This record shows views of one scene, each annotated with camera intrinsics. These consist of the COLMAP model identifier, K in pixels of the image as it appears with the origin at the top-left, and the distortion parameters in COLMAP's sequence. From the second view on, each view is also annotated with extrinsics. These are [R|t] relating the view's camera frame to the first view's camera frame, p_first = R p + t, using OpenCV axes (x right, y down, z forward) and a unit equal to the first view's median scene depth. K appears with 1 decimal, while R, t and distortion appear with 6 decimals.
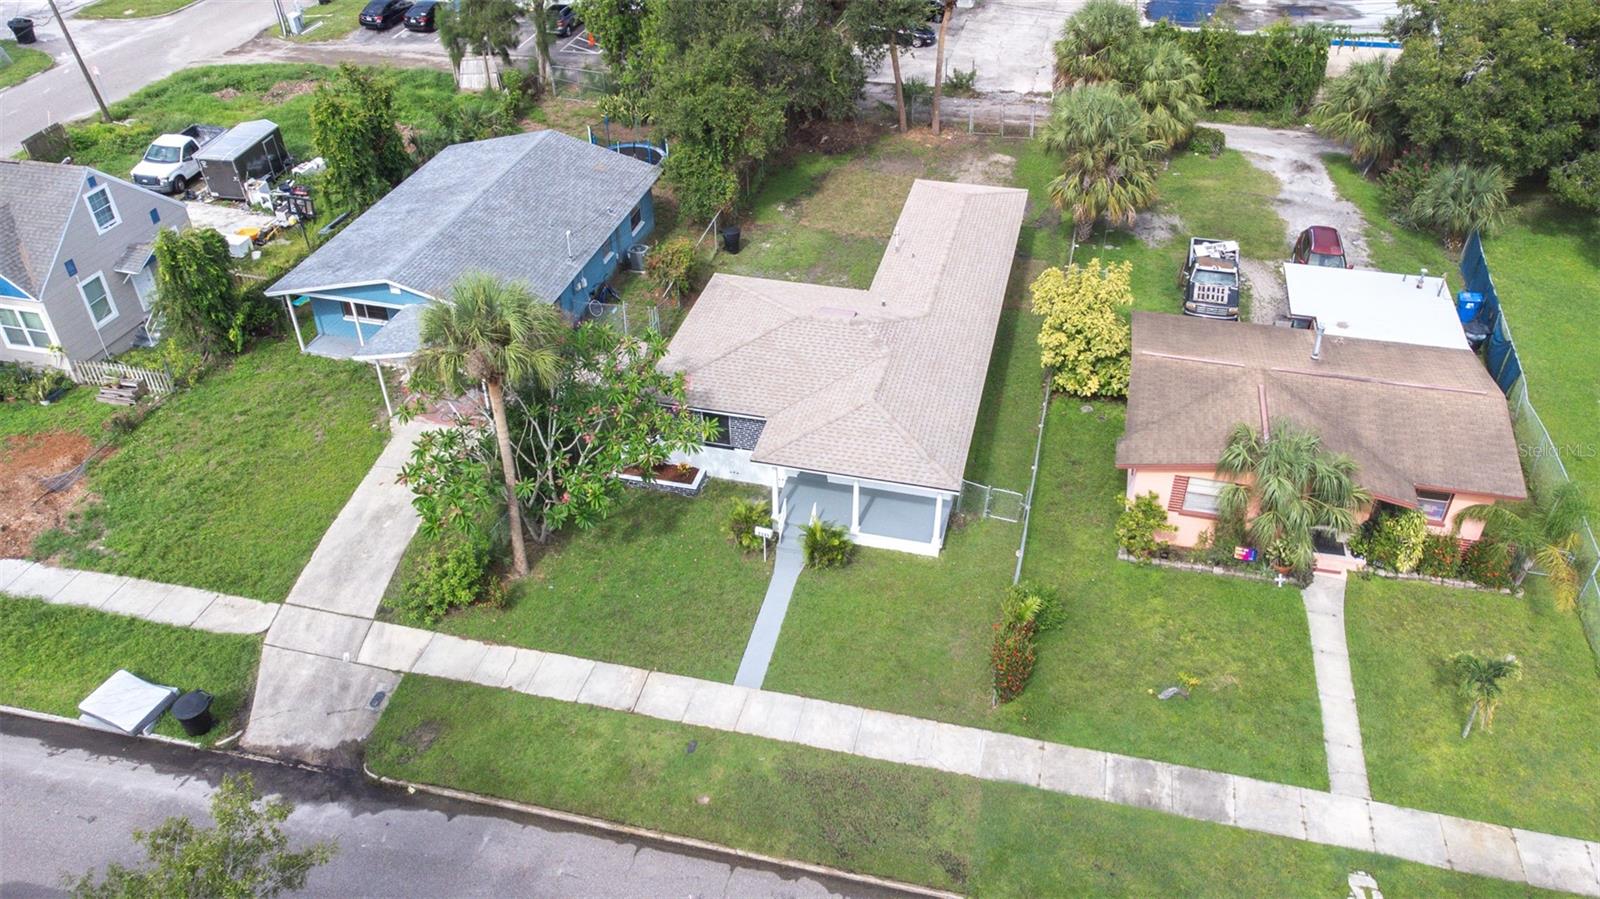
lens RADIAL K [[1213.3, 0, 816.9], [0, 1213.3, 444.8], [0, 0, 1]] dist [-0.007211, 0.113443]
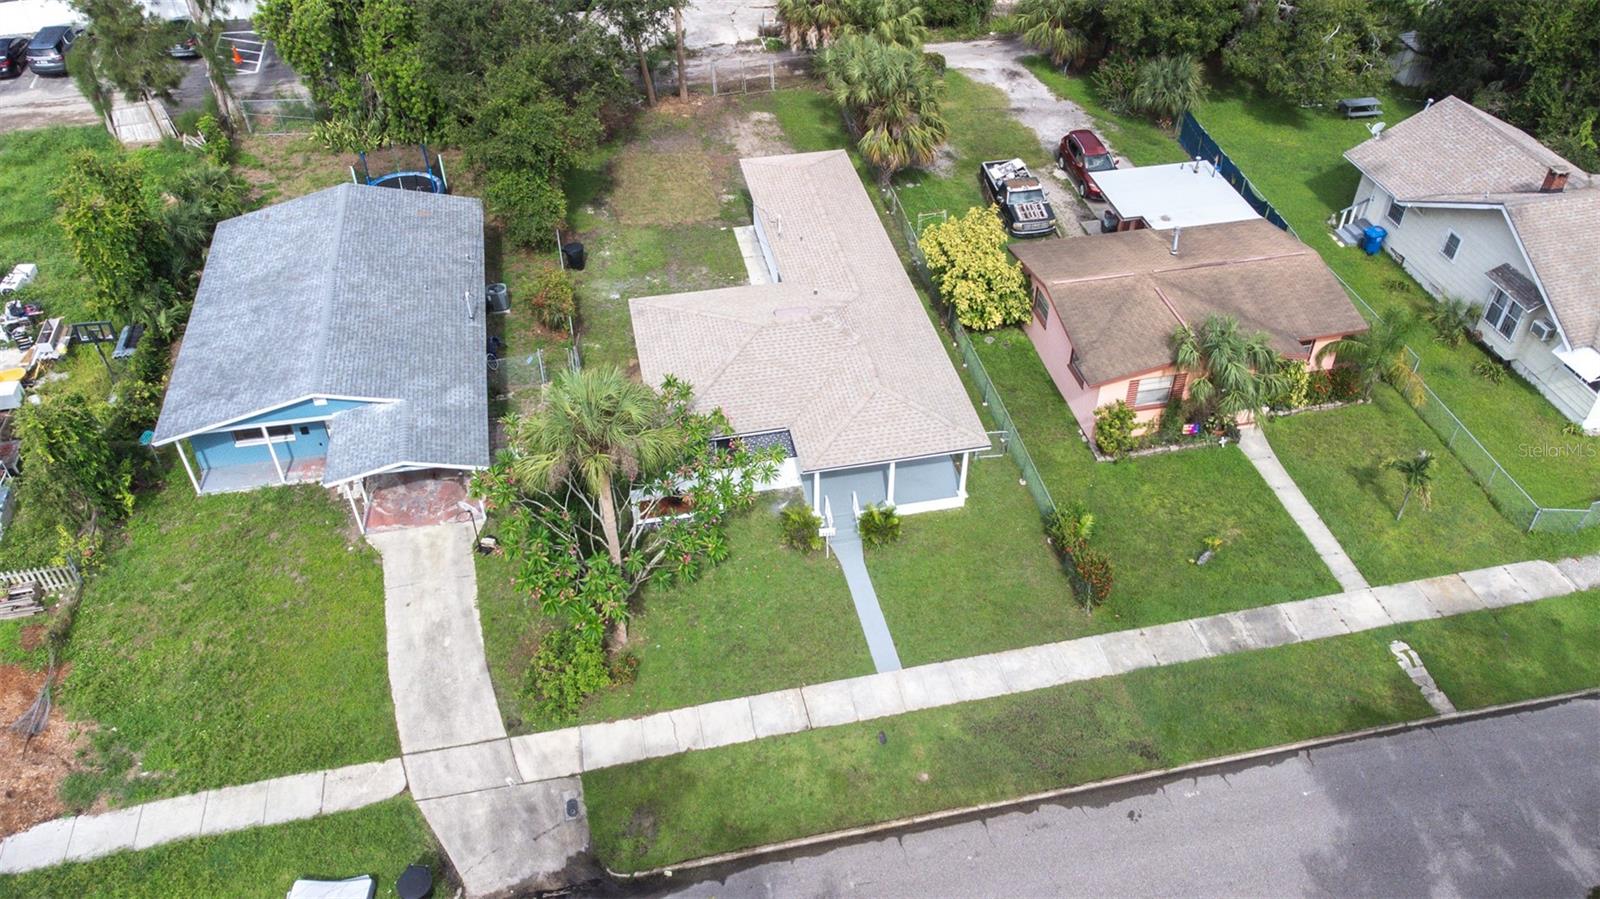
lens RADIAL K [[1231.0, 0, 829.5], [0, 1231.0, 451.8], [0, 0, 1]] dist [0.008875, 0.073860]
pose [[0.897728, -0.280620, 0.339613, -0.390579], [0.252040, 0.959411, 0.126515, -0.132905], [-0.361331, -0.027980, 0.932018, -0.015501]]
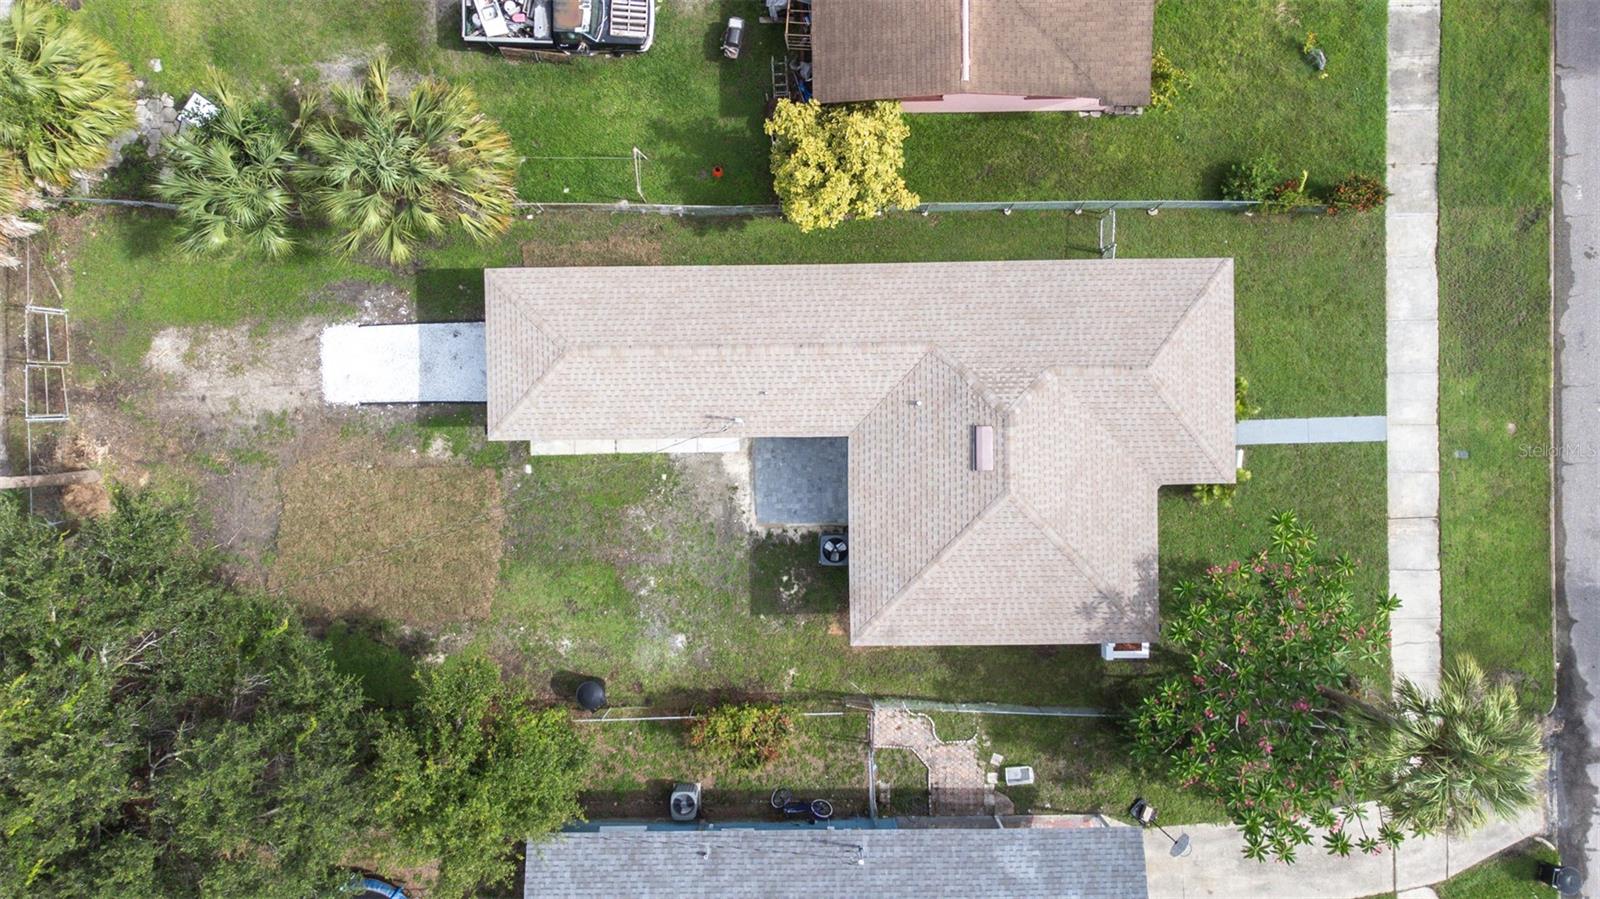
lens RADIAL K [[1200.0, 0, 794.8], [0, 1200.0, 451.5], [0, 0, 1]] dist [-0.002251, 0.077728]
pose [[-0.244391, -0.969644, -0.007912, 0.057939], [0.571496, -0.150623, 0.806663, -0.919008], [-0.783368, 0.192620, 0.590959, 0.701250]]
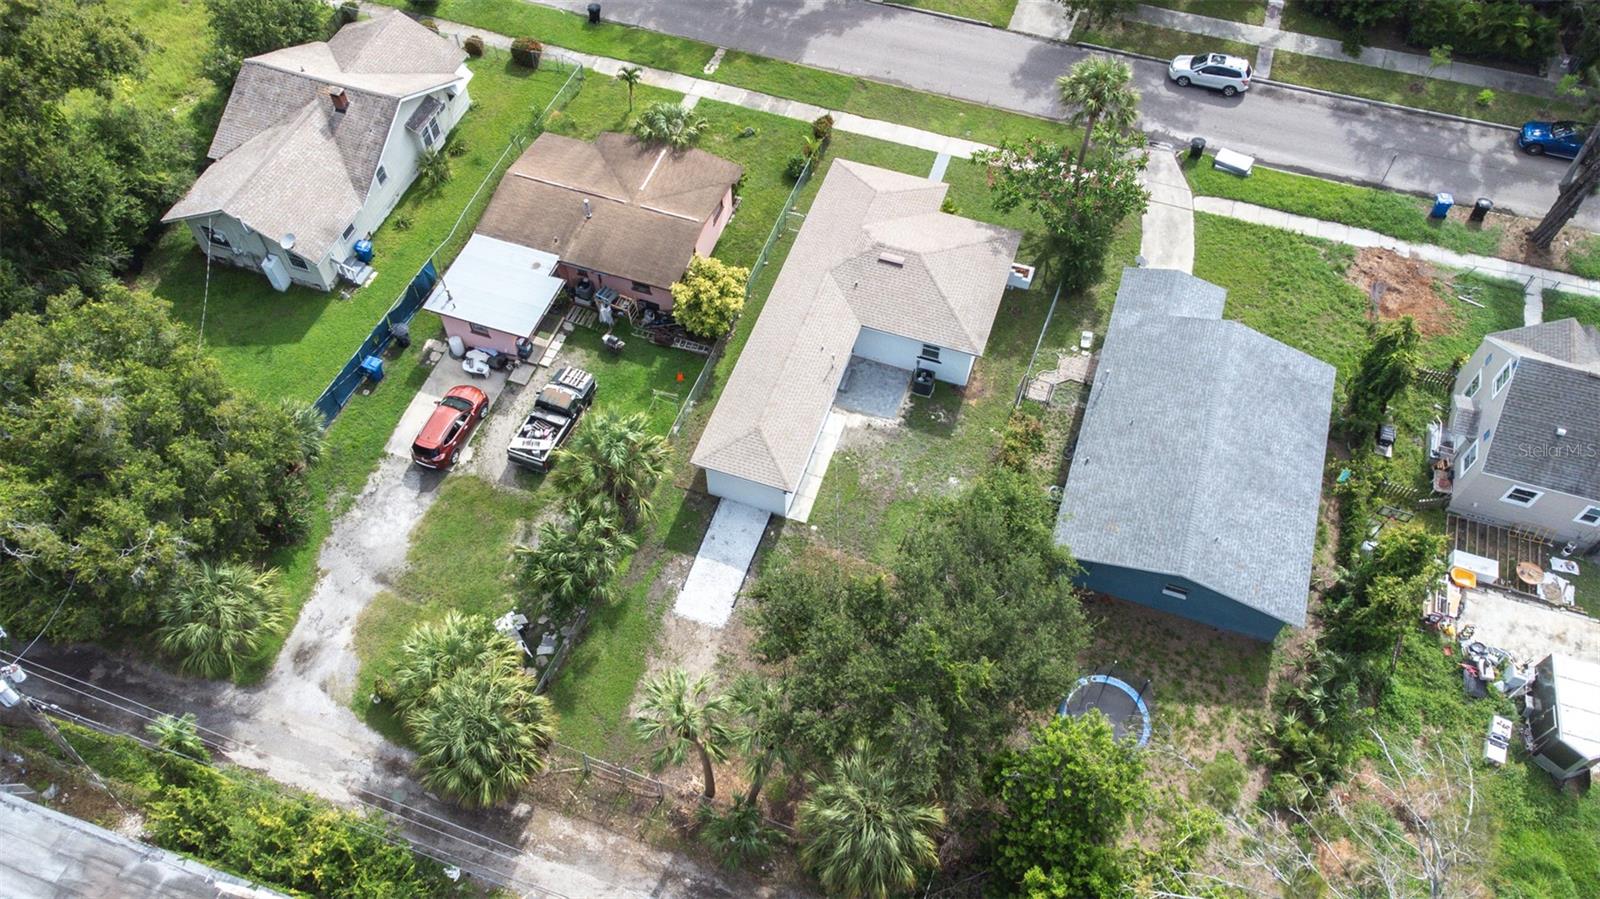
lens RADIAL K [[1212.3, 0, 796.5], [0, 1212.3, 430.6], [0, 0, 1]] dist [-0.001918, 0.085052]
pose [[-0.995083, -0.080667, 0.057473, 0.035235], [0.058871, -0.015063, 0.998152, -1.738932], [-0.079652, 0.996627, 0.019738, 1.318775]]
